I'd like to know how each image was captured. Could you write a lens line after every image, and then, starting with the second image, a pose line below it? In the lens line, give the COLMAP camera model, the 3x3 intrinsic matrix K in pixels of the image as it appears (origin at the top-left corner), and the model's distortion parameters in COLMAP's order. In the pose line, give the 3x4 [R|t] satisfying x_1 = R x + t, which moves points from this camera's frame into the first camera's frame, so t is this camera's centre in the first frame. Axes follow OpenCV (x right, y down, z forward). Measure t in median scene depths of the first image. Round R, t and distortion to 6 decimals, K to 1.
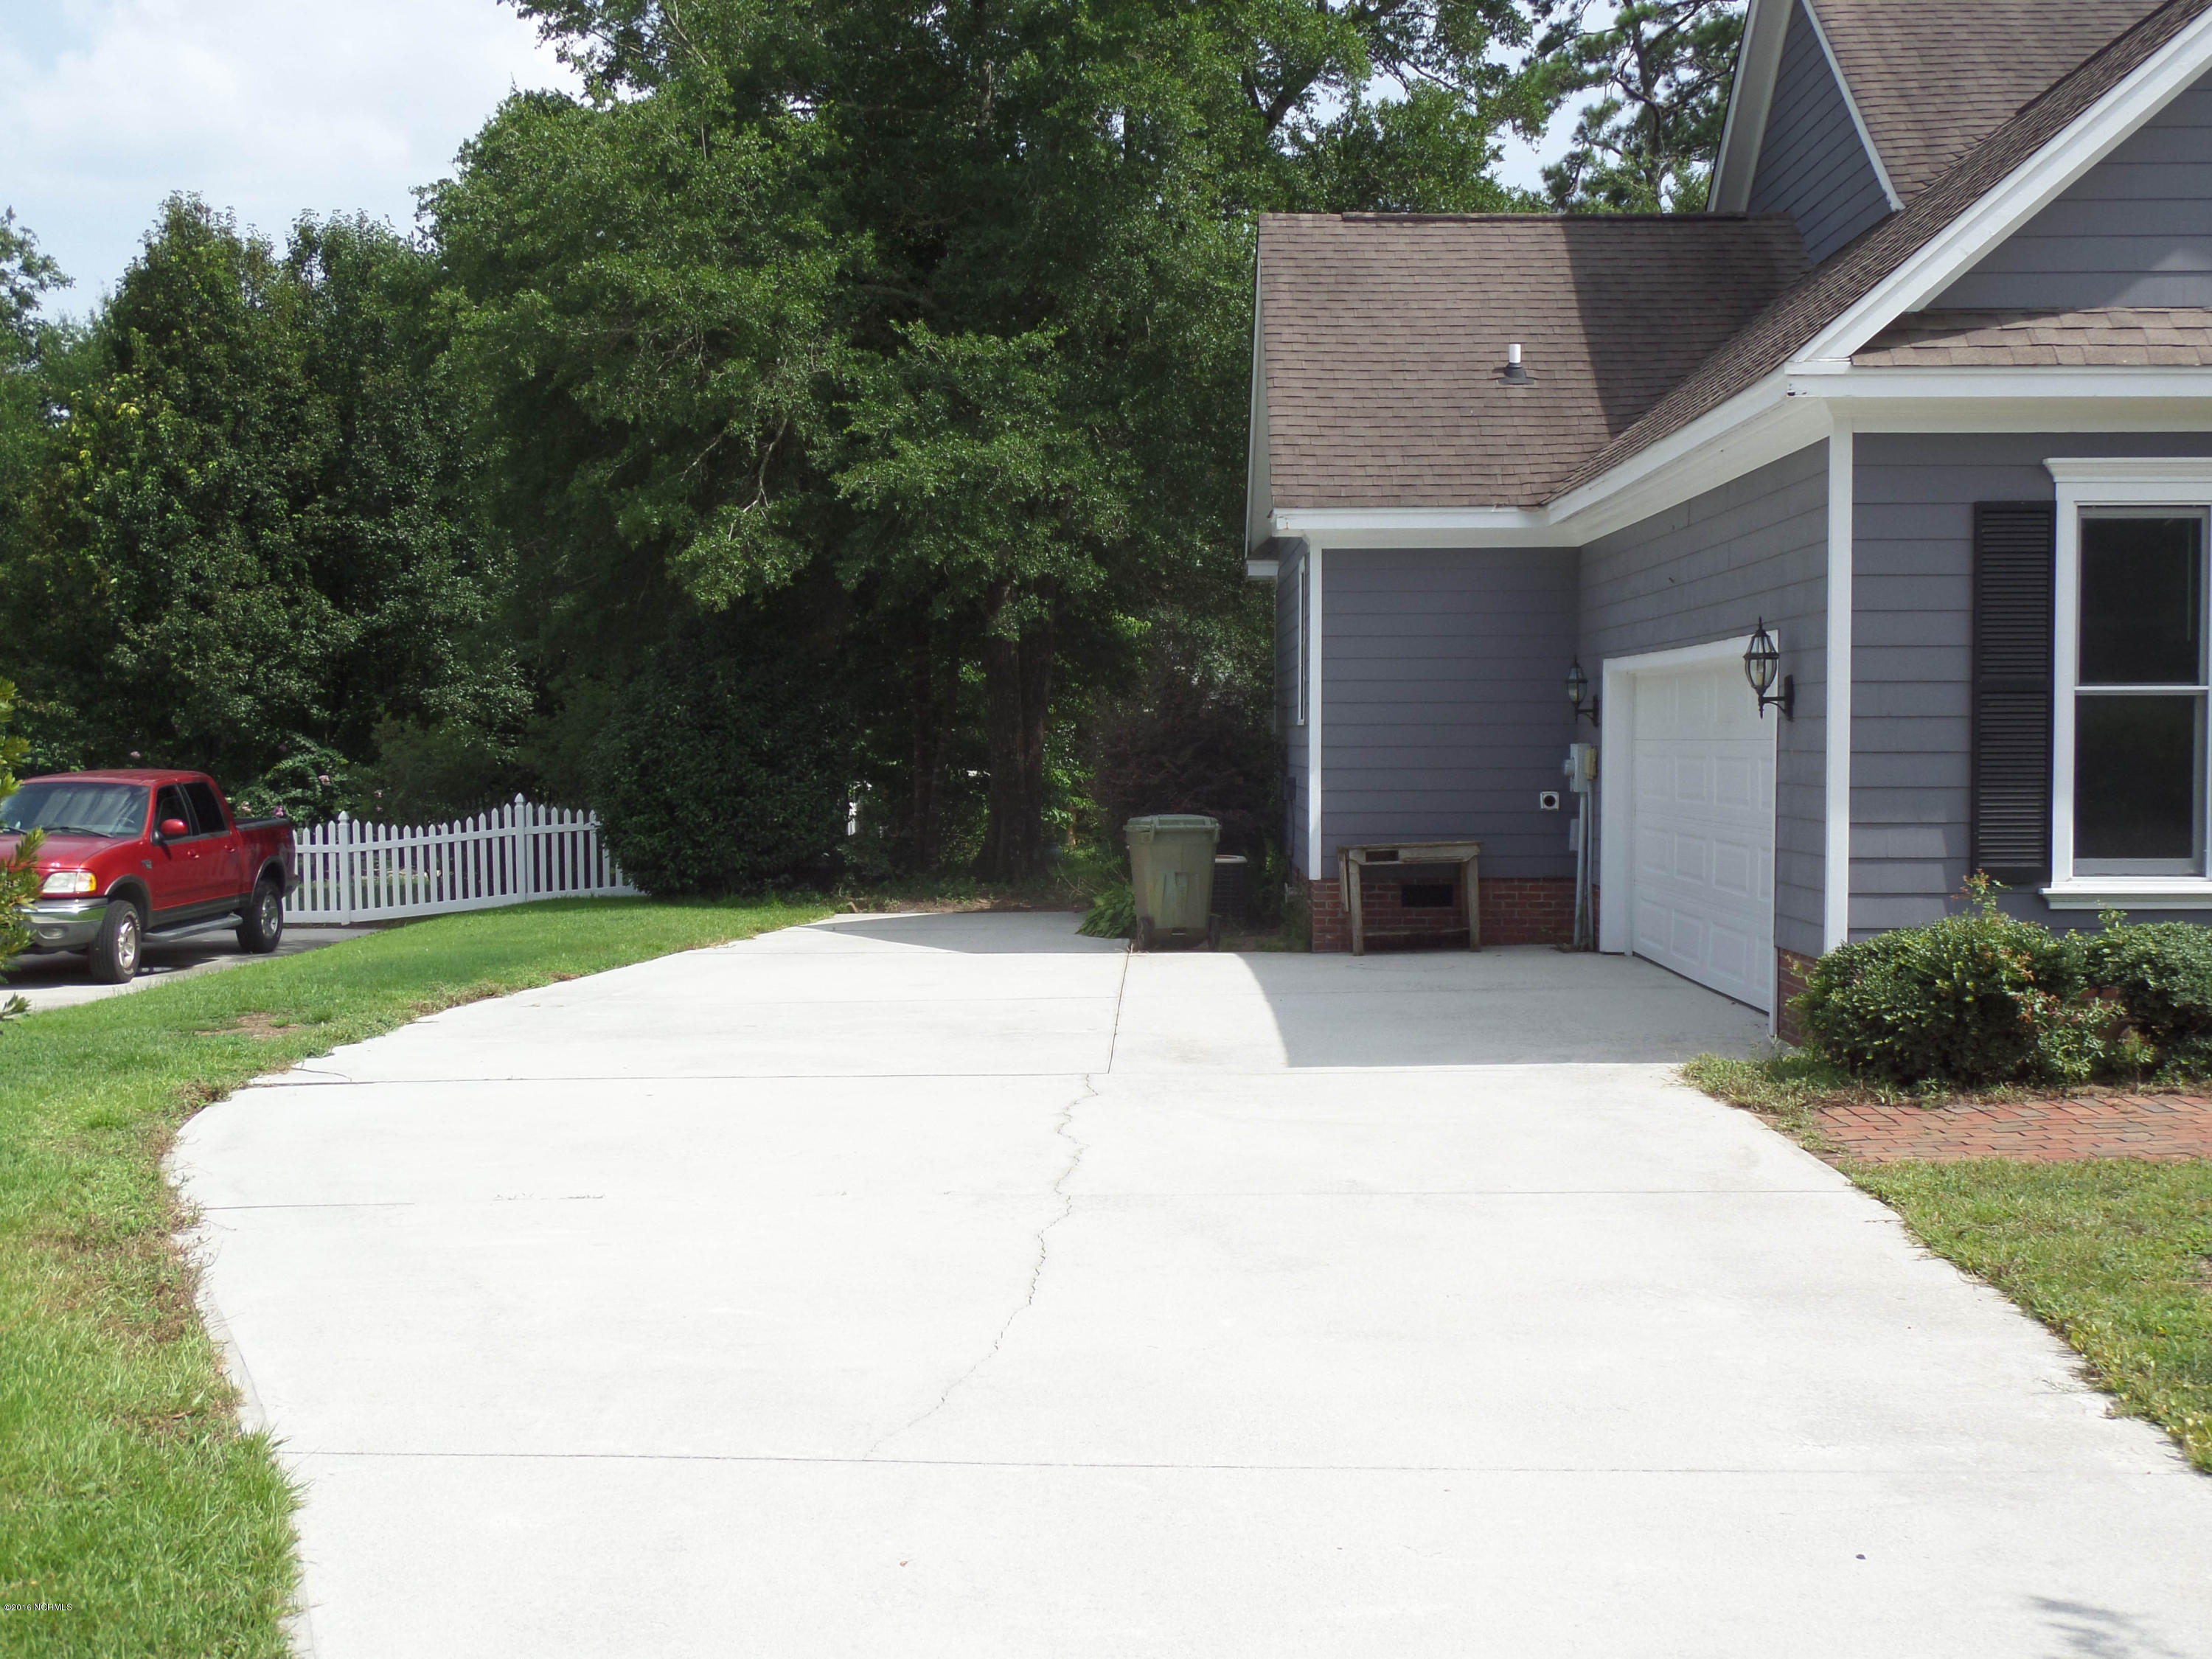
lens RADIAL K [[2642.9, 0, 1073.5], [0, 2642.9, 841.7], [0, 0, 1]] dist [-0.011849, 0.000000]
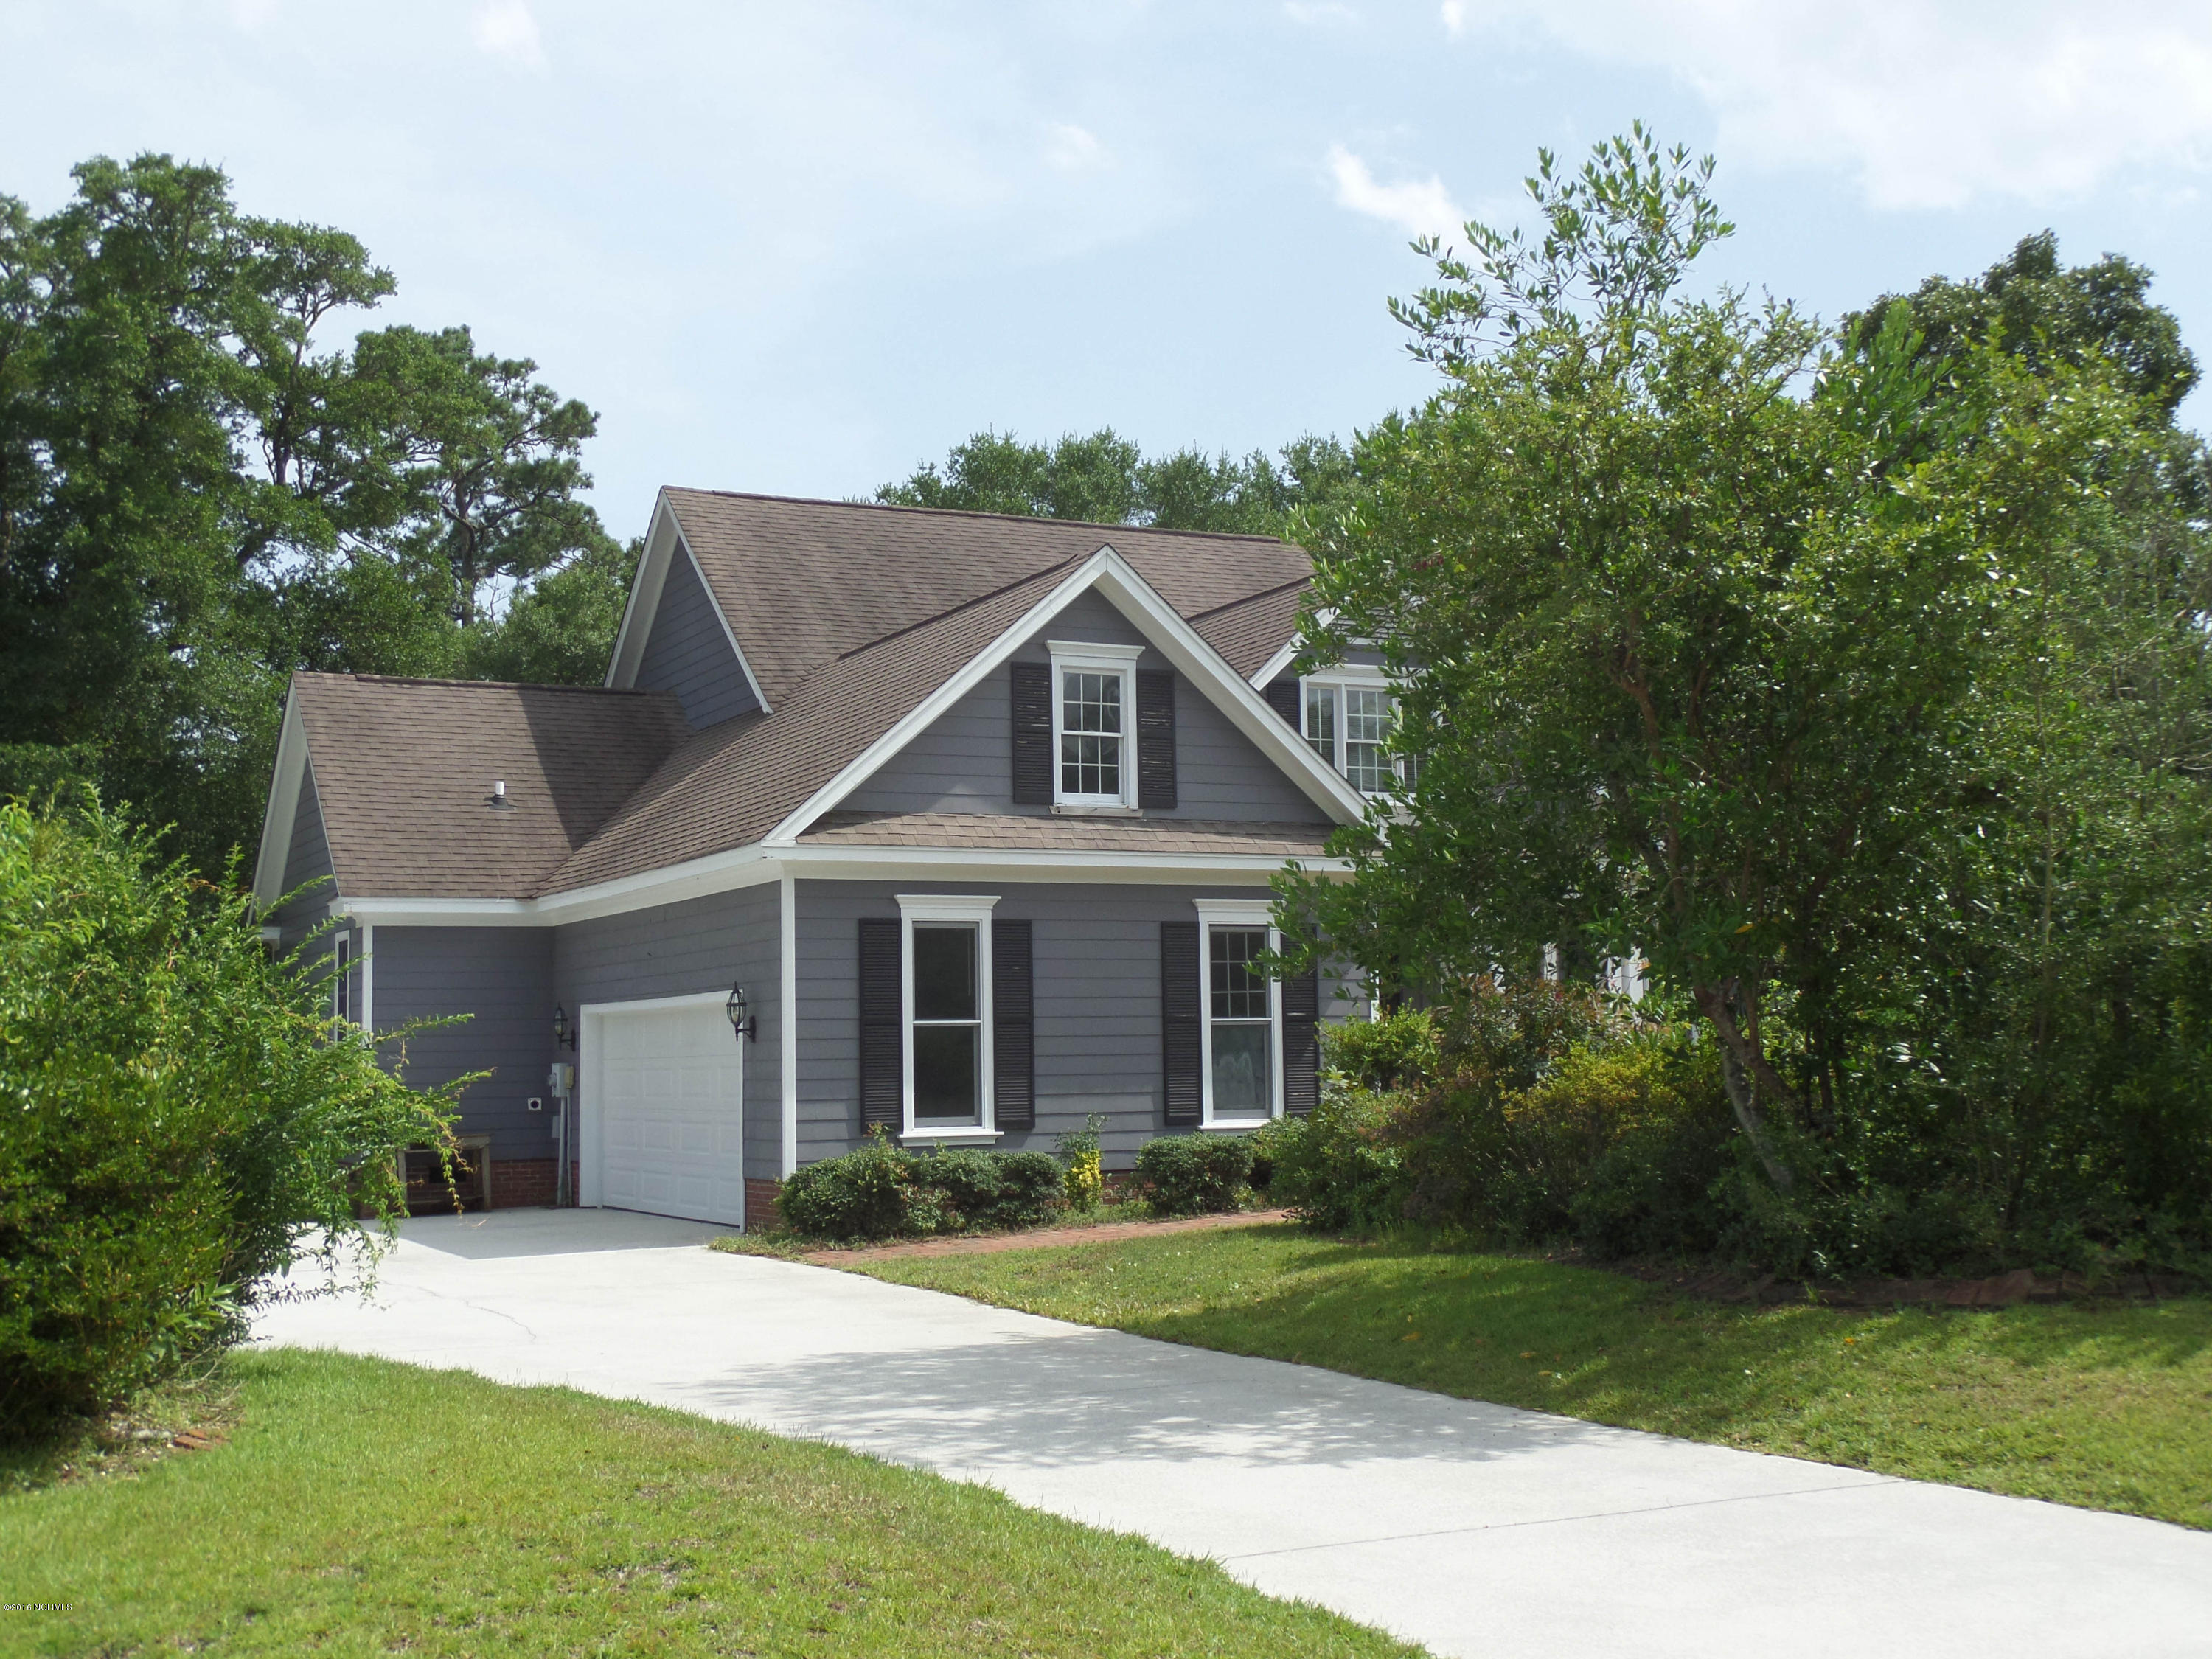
lens RADIAL K [[2642.9, 0, 1100.6], [0, 2642.9, 835.3], [0, 0, 1]] dist [-0.011849, 0.000000]
pose [[0.884206, 0.027257, 0.466301, -0.223849], [0.033523, 0.992019, -0.121554, 0.024642], [-0.465892, 0.123111, 0.876235, -0.416522]]
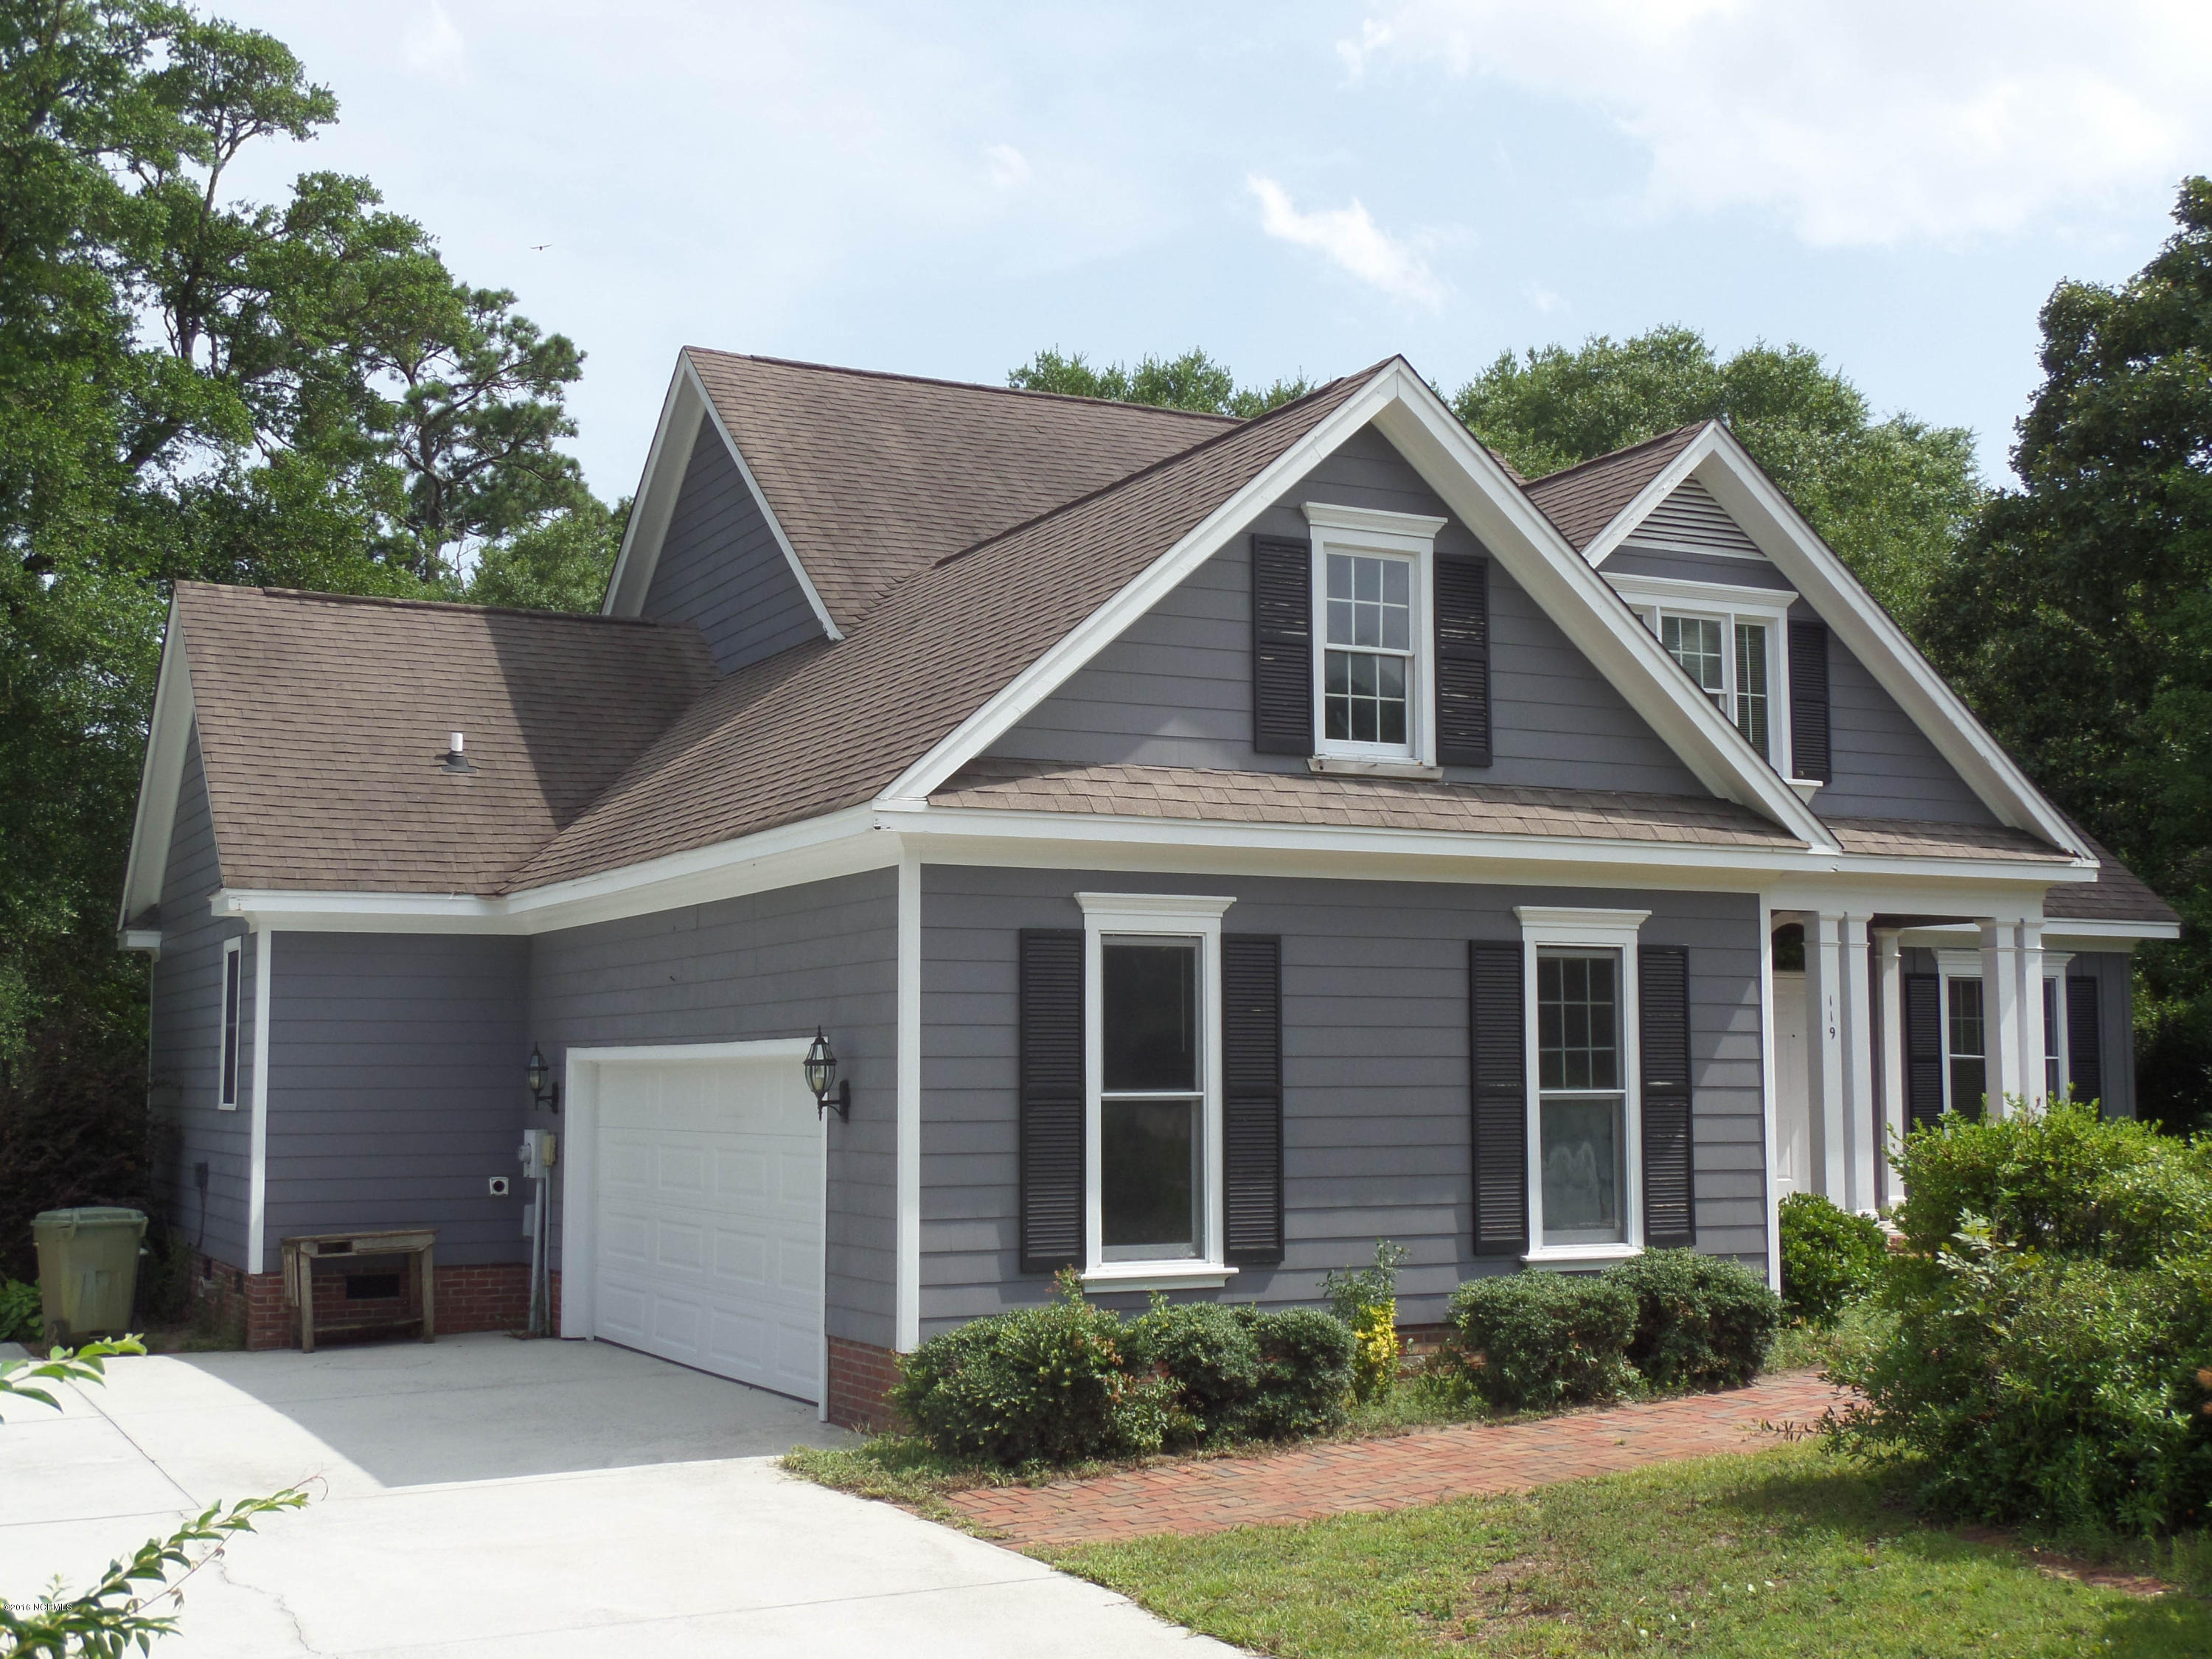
lens RADIAL K [[2642.9, 0, 1107.0], [0, 2642.9, 833.7], [0, 0, 1]] dist [-0.011849, 0.000000]
pose [[0.877463, 0.043119, 0.477702, -0.105773], [0.021082, 0.991521, -0.128222, -0.015200], [-0.479181, 0.122581, 0.869114, -0.000242]]
